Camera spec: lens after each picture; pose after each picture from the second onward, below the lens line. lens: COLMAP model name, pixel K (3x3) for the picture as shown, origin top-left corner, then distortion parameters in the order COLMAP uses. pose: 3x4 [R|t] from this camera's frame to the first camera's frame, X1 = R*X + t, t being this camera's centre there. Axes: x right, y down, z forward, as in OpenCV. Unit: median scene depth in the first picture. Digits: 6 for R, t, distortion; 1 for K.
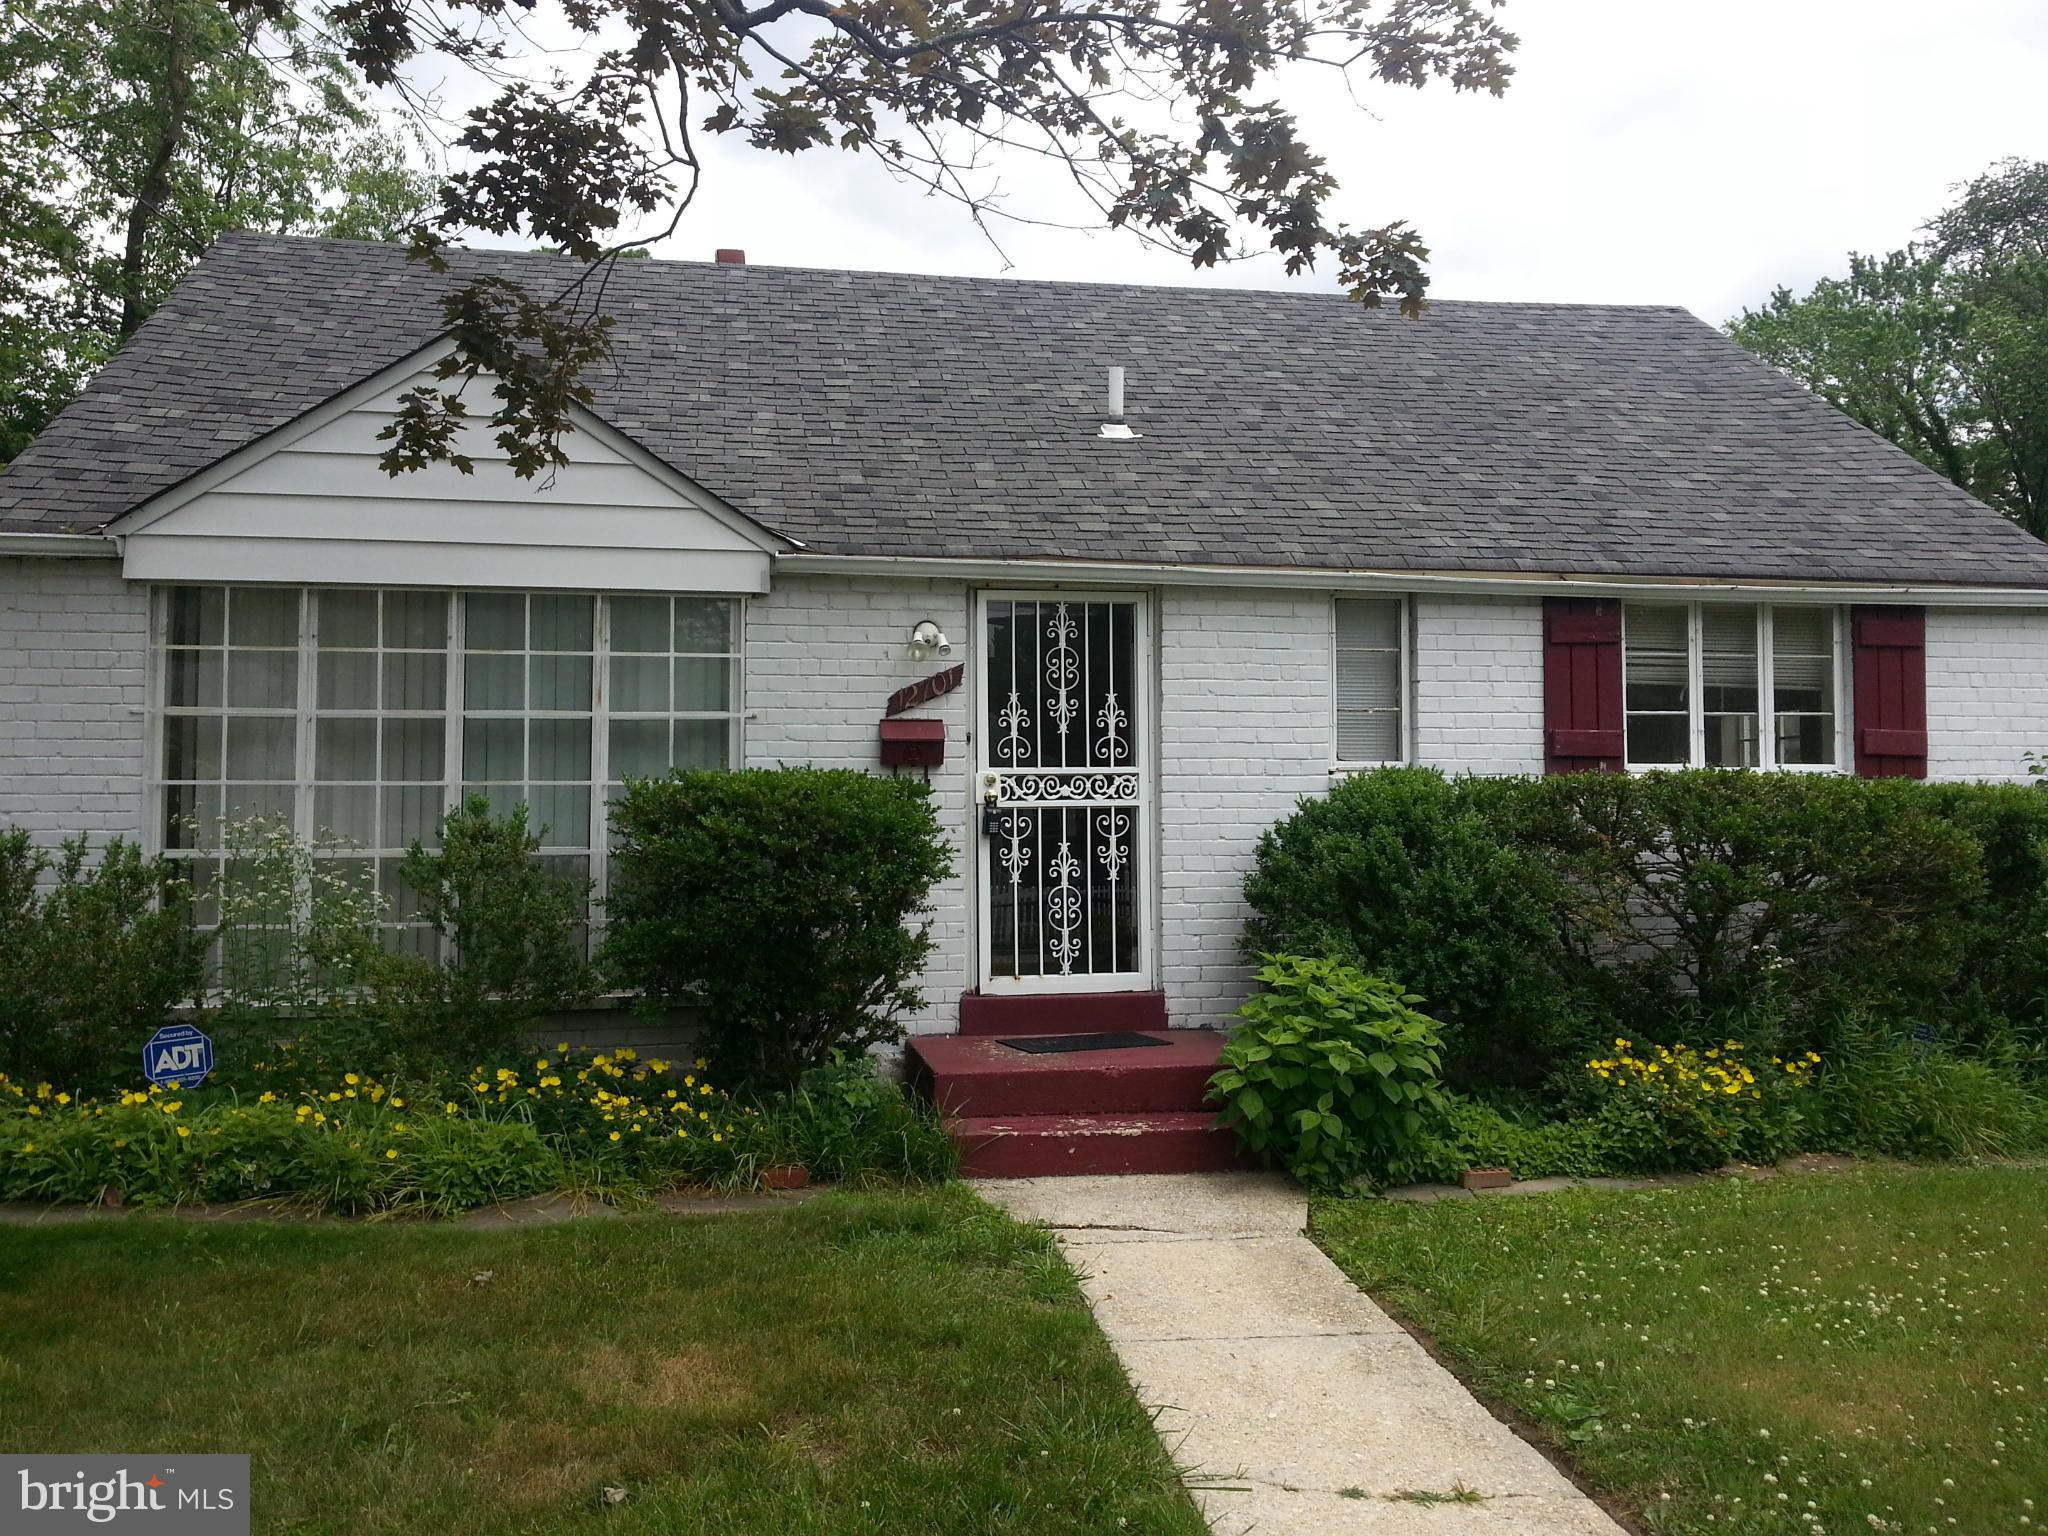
lens RADIAL K [[1634.6, 0, 1010.6], [0, 1634.6, 741.2], [0, 0, 1]] dist [0.057787, -0.097522]
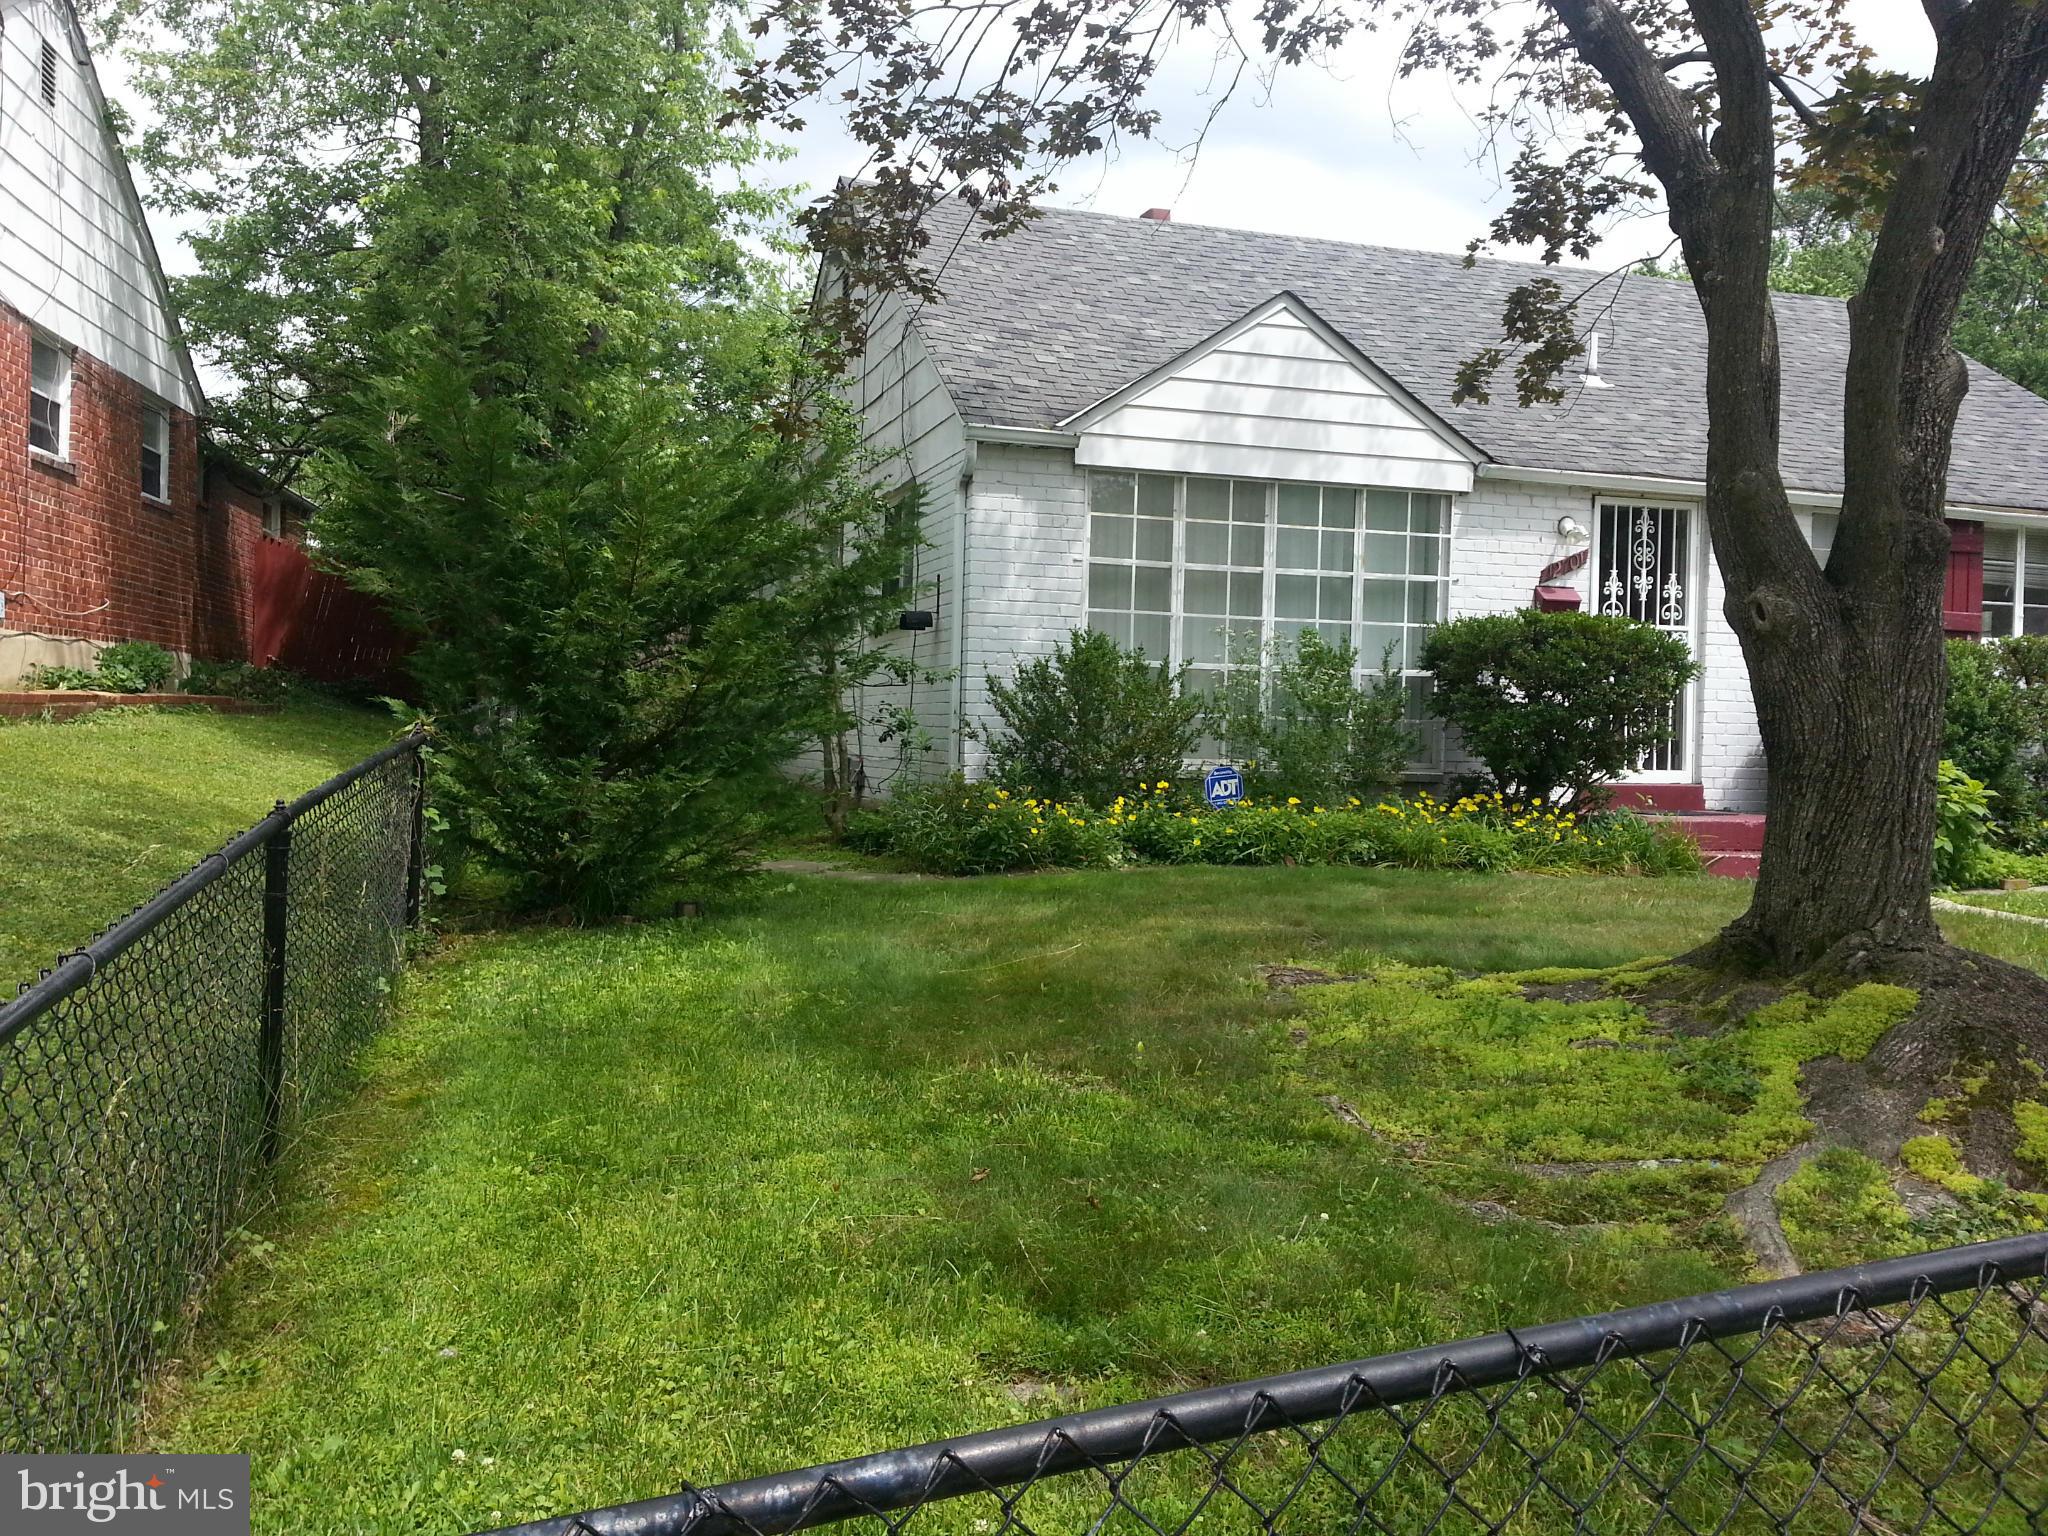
lens RADIAL K [[1634.6, 0, 1010.6], [0, 1634.6, 741.2], [0, 0, 1]] dist [0.057787, -0.097522]
pose [[0.992276, 0.024206, 0.121664, -0.679550], [-0.030197, 0.998408, 0.047640, 0.065148], [-0.120317, -0.050946, 0.991427, -0.348509]]
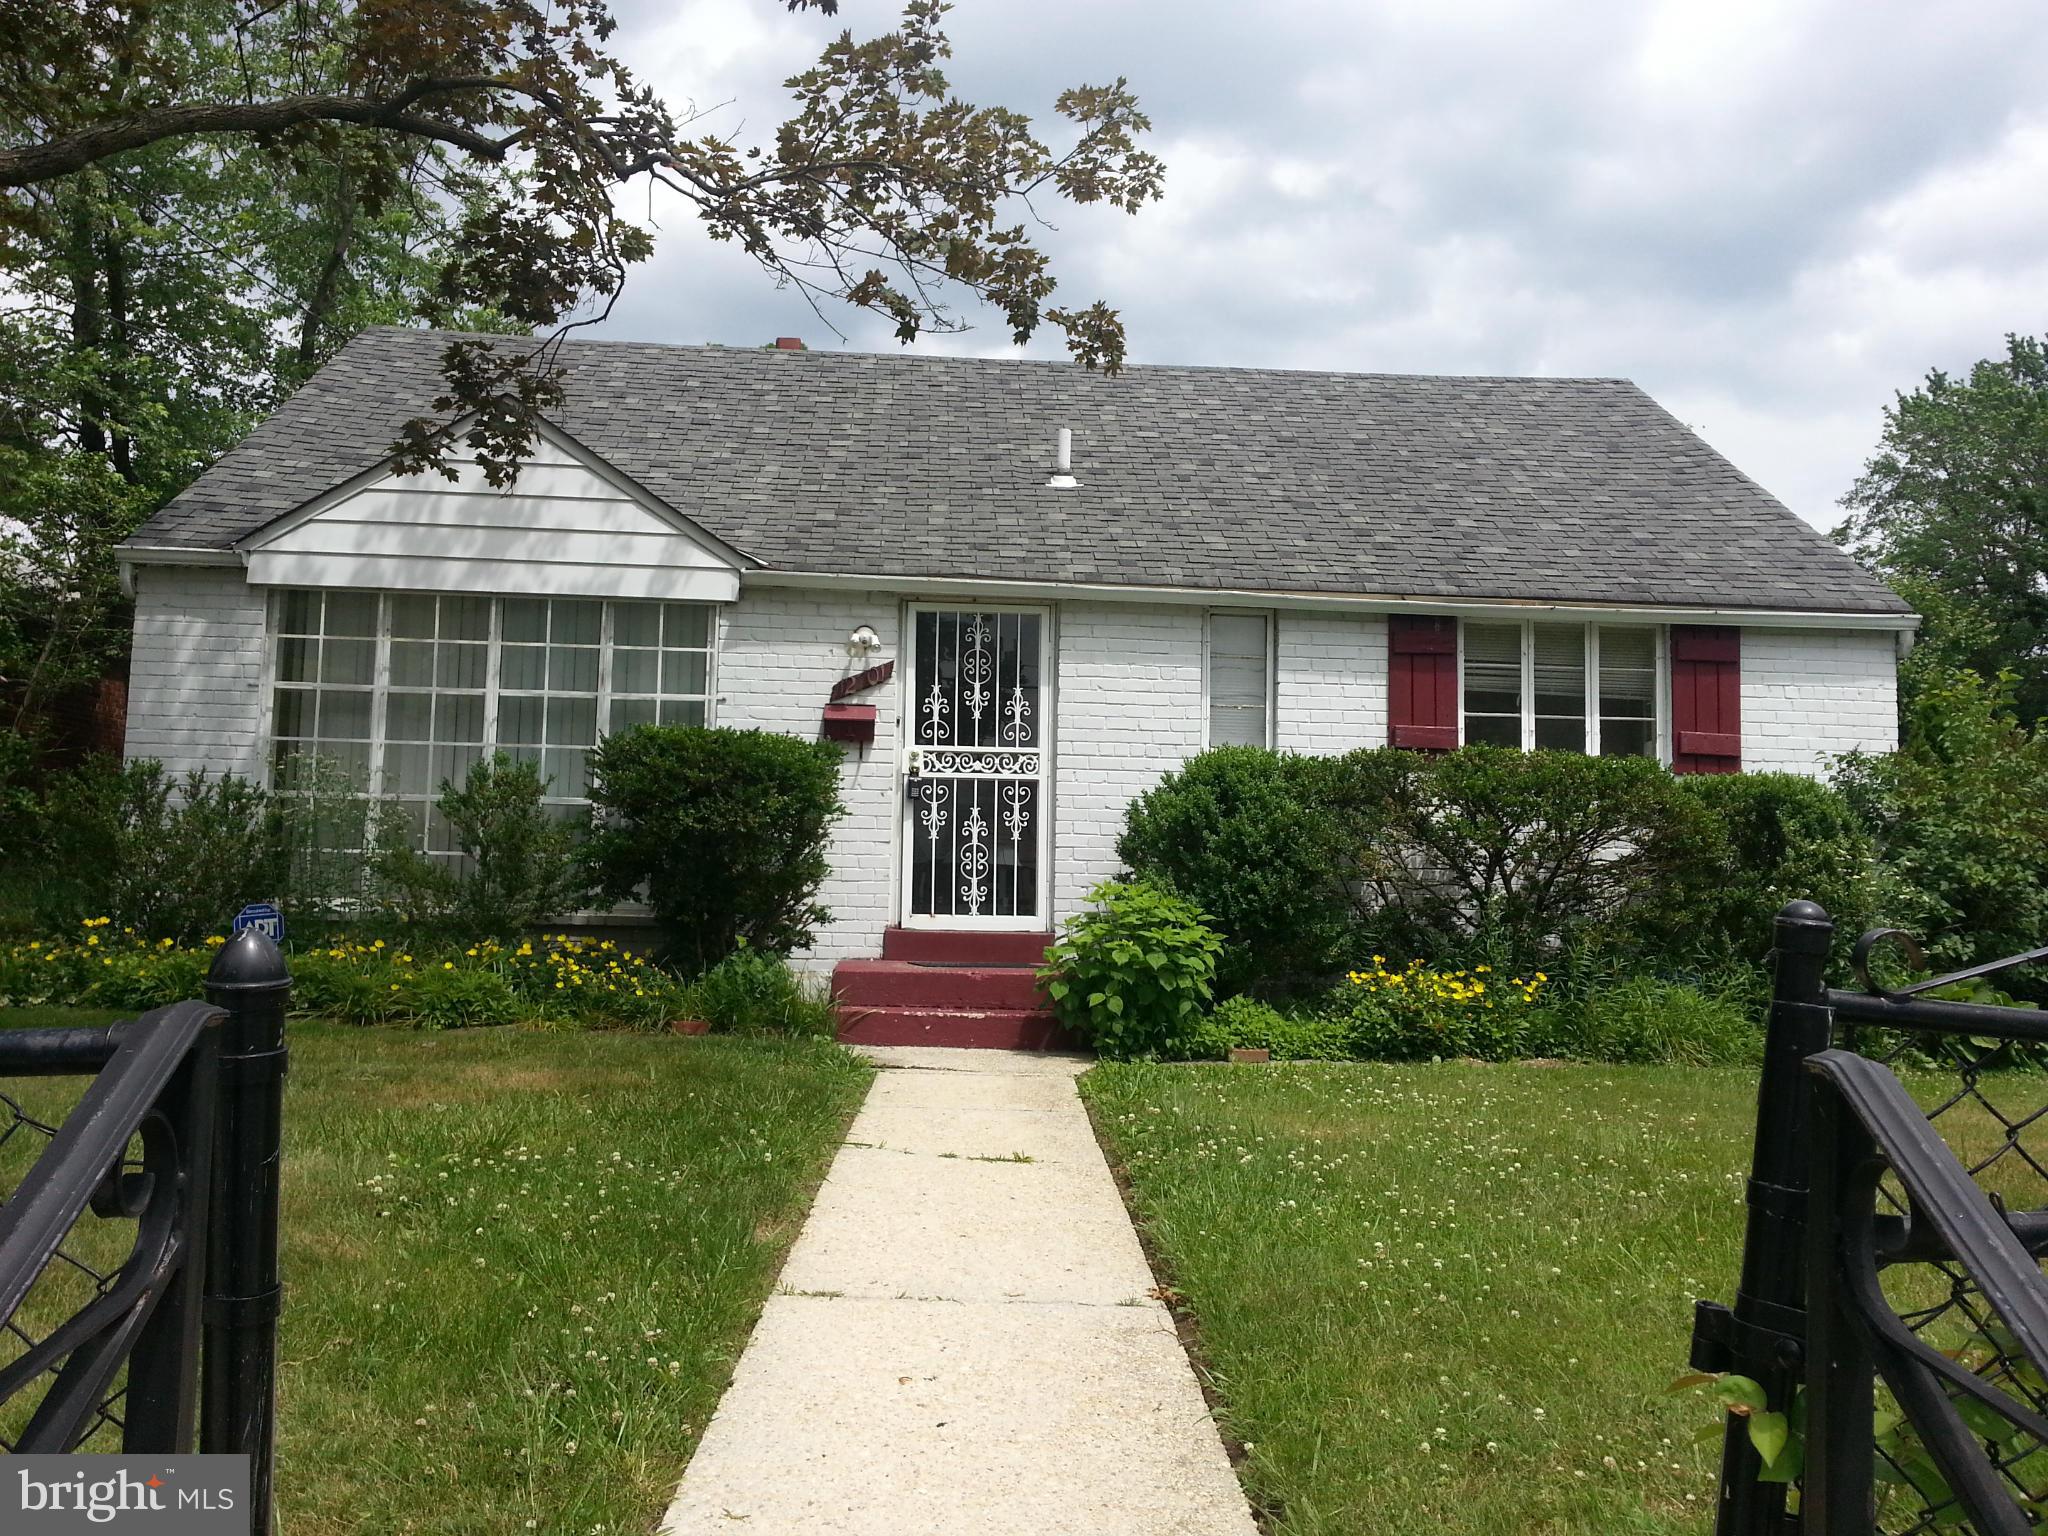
lens RADIAL K [[1608.0, 0, 1024.0], [0, 1608.0, 768.0], [0, 0, 1]] dist [0.031559, -0.011067]
pose [[0.994782, 0.015786, -0.100798, 0.190187], [-0.019251, 0.999253, -0.033500, 0.071790], [0.100194, 0.035266, 0.994343, -0.197656]]
